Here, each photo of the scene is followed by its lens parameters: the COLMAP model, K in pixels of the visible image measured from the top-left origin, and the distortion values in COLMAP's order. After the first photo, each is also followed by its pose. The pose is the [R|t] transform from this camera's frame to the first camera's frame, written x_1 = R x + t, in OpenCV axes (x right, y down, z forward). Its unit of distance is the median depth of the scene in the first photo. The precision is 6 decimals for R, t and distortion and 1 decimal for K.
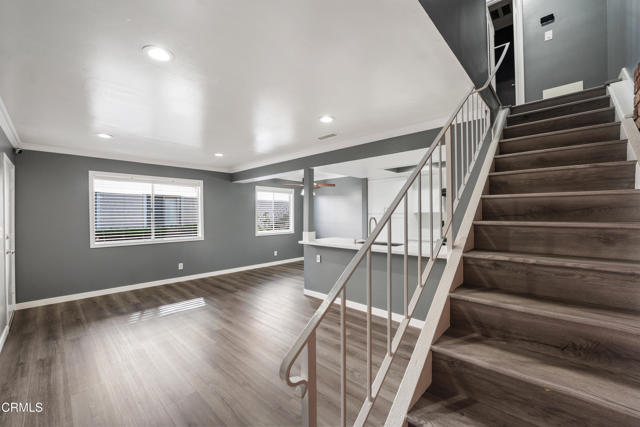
lens RADIAL K [[263.3, 0, 318.2], [0, 263.3, 215.4], [0, 0, 1]] dist [-0.022106, 0.000255]
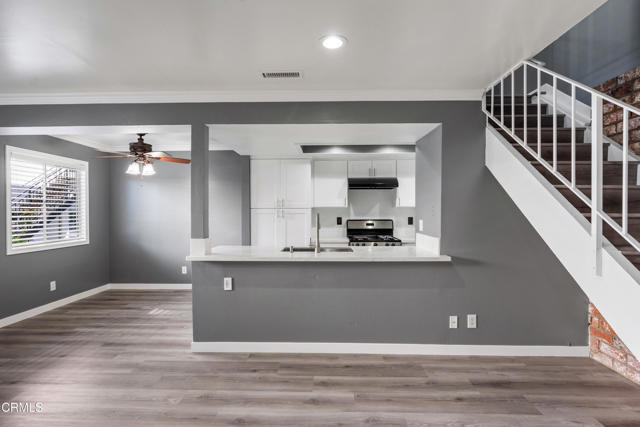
lens RADIAL K [[324.9, 0, 321.0], [0, 324.9, 215.1], [0, 0, 1]] dist [-0.006265, 0.000695]
pose [[0.741821, -0.005106, 0.670578, -0.306729], [0.000754, 0.999977, 0.006780, 0.007945], [-0.670597, -0.004524, 0.741808, 0.313519]]
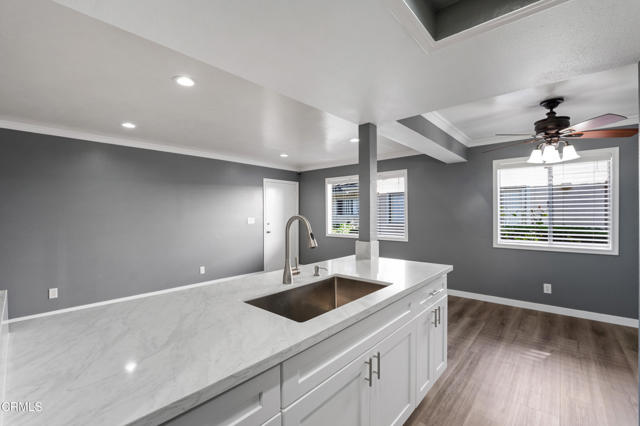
lens RADIAL K [[286.6, 0, 319.7], [0, 286.6, 213.2], [0, 0, 1]] dist [-0.000915, -0.000345]
pose [[0.037699, 0.002275, -0.999287, 0.555111], [-0.001854, 0.999996, 0.002206, 0.004534], [0.999287, 0.001770, 0.037703, 0.872435]]
